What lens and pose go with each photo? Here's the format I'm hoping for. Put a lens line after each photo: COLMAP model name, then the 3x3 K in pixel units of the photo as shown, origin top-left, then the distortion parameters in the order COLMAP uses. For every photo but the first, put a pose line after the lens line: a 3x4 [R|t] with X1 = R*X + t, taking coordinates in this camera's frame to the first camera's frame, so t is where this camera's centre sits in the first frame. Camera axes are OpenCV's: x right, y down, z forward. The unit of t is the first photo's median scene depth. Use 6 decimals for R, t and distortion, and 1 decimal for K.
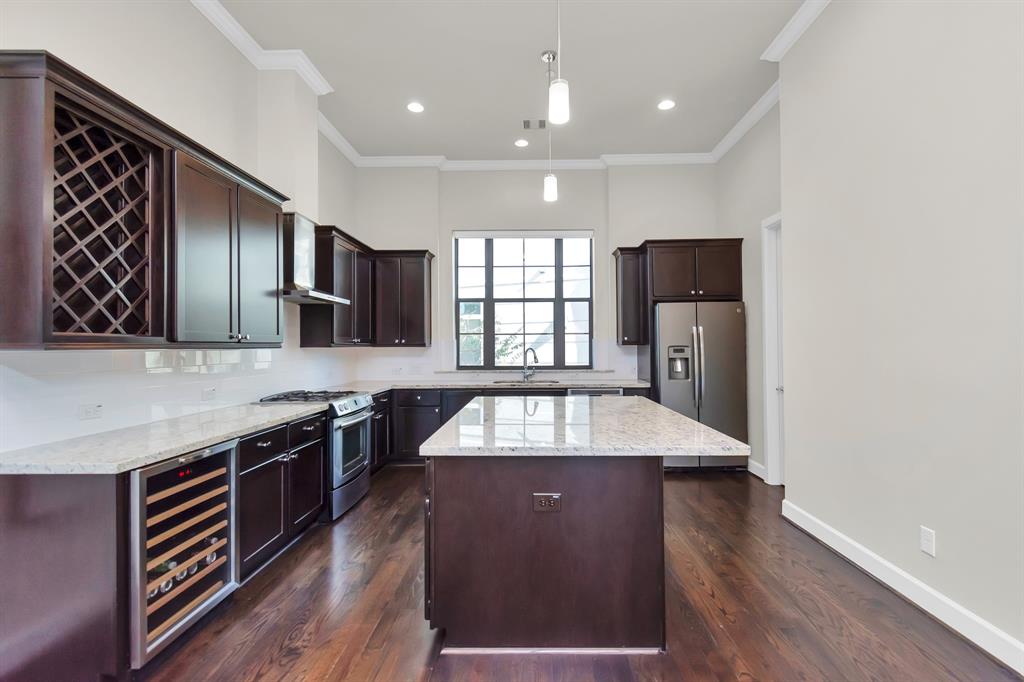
lens RADIAL K [[450.2, 0, 526.7], [0, 450.2, 344.7], [0, 0, 1]] dist [0.001870, -0.001169]
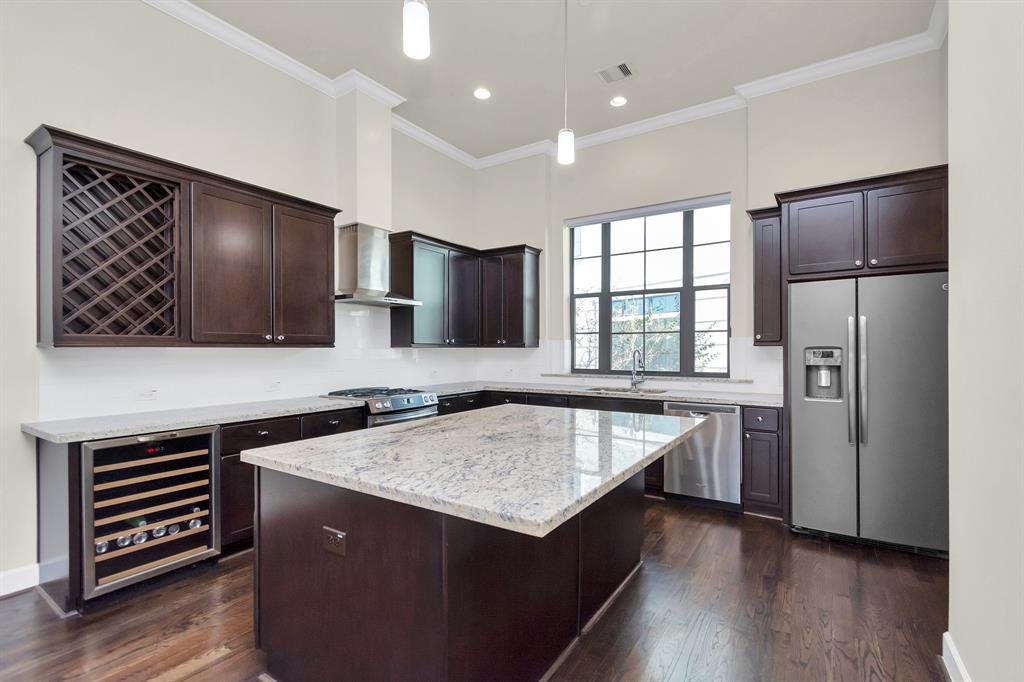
lens RADIAL K [[458.0, 0, 529.3], [0, 458.0, 354.5], [0, 0, 1]] dist [0.000833, 0.000023]
pose [[0.853505, 0.010904, -0.520970, 0.311313], [-0.002001, 0.999842, 0.017649, 0.002582], [0.521080, -0.014021, 0.853392, 0.202731]]
